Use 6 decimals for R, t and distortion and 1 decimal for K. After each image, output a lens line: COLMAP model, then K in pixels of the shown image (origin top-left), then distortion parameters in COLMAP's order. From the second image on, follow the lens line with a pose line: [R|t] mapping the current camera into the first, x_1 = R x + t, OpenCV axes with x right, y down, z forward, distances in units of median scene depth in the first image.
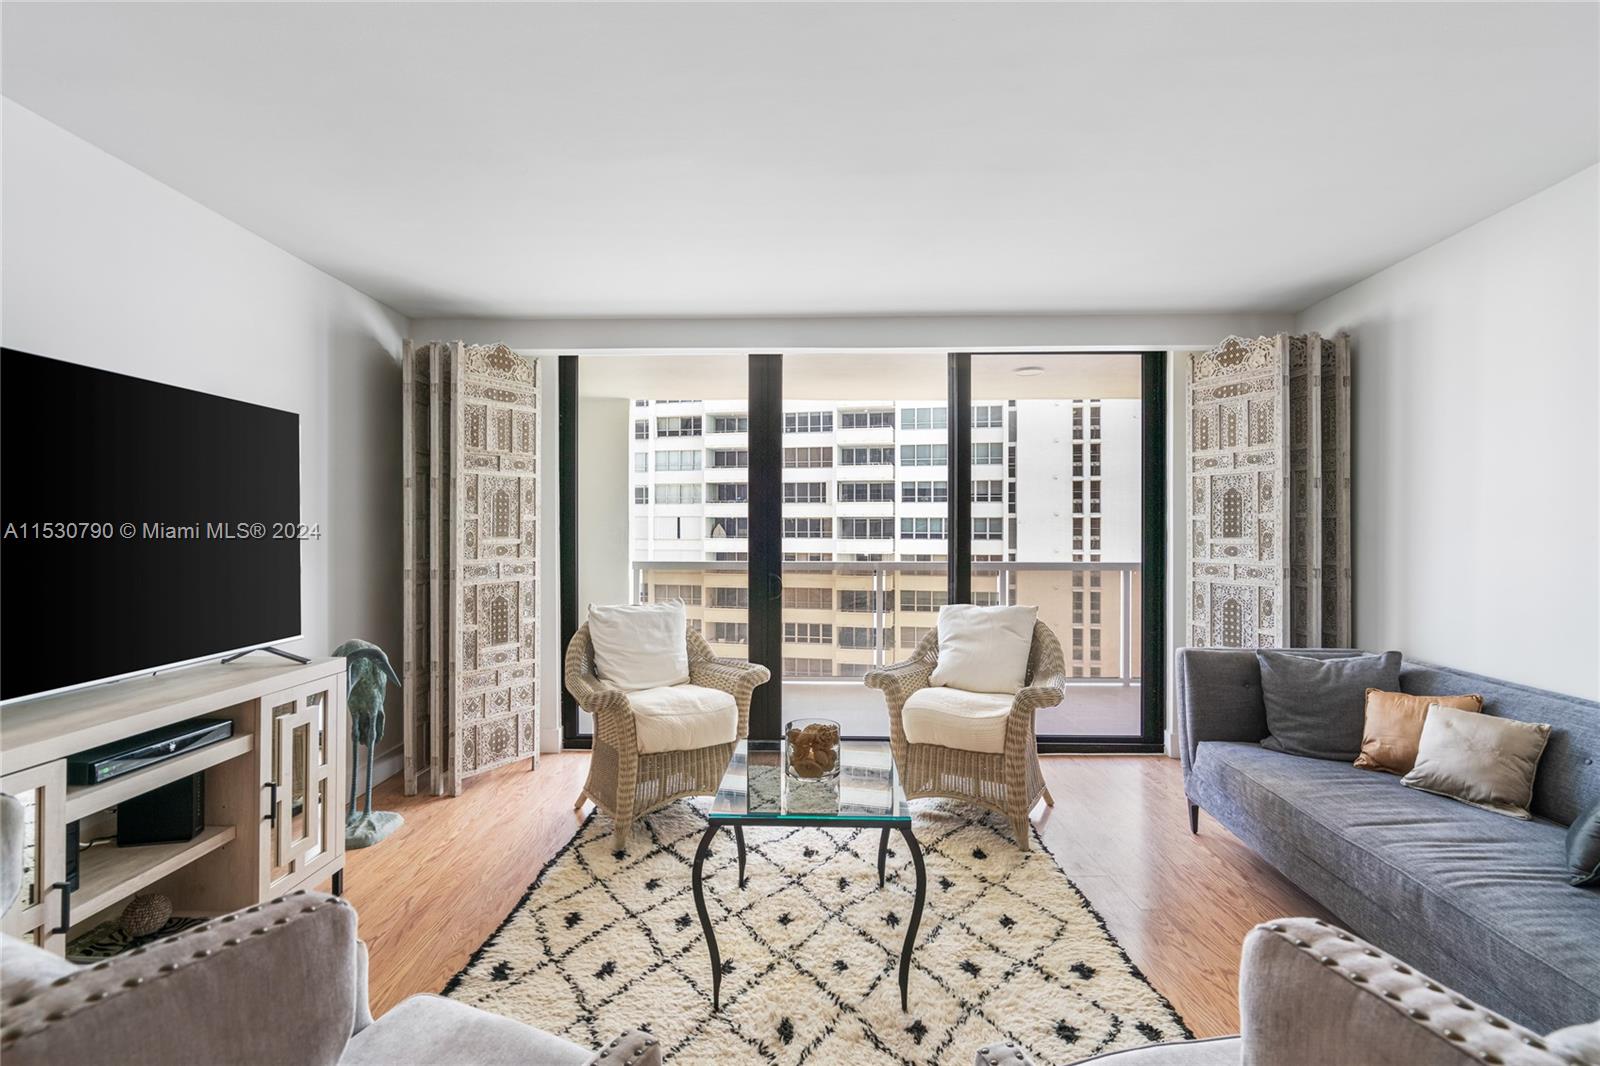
lens RADIAL K [[727.4, 0, 800.0], [0, 727.4, 533.0], [0, 0, 1]] dist [-0.005241, 0.000377]
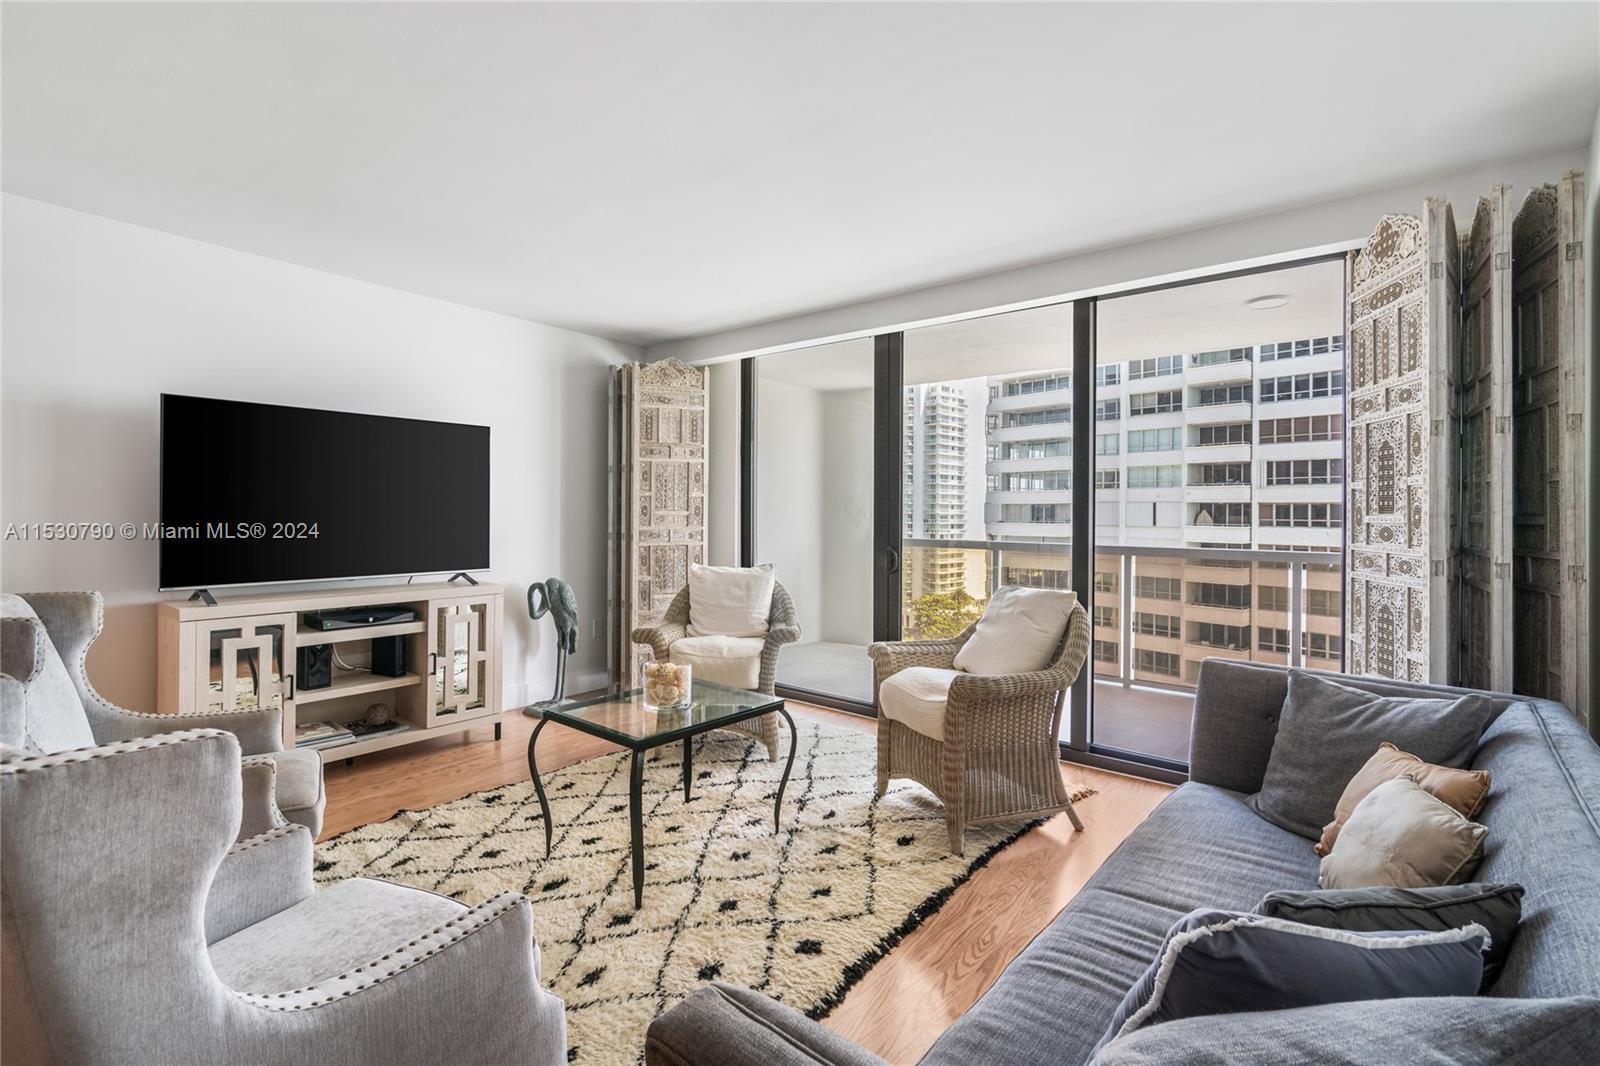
lens RADIAL K [[728.7, 0, 800.1], [0, 728.7, 521.7], [0, 0, 1]] dist [-0.010647, -0.000102]
pose [[0.786965, 0.014021, -0.616839, 0.581858], [-0.012179, 0.999900, 0.007190, 0.015484], [0.616878, 0.001854, 0.787057, 0.134085]]
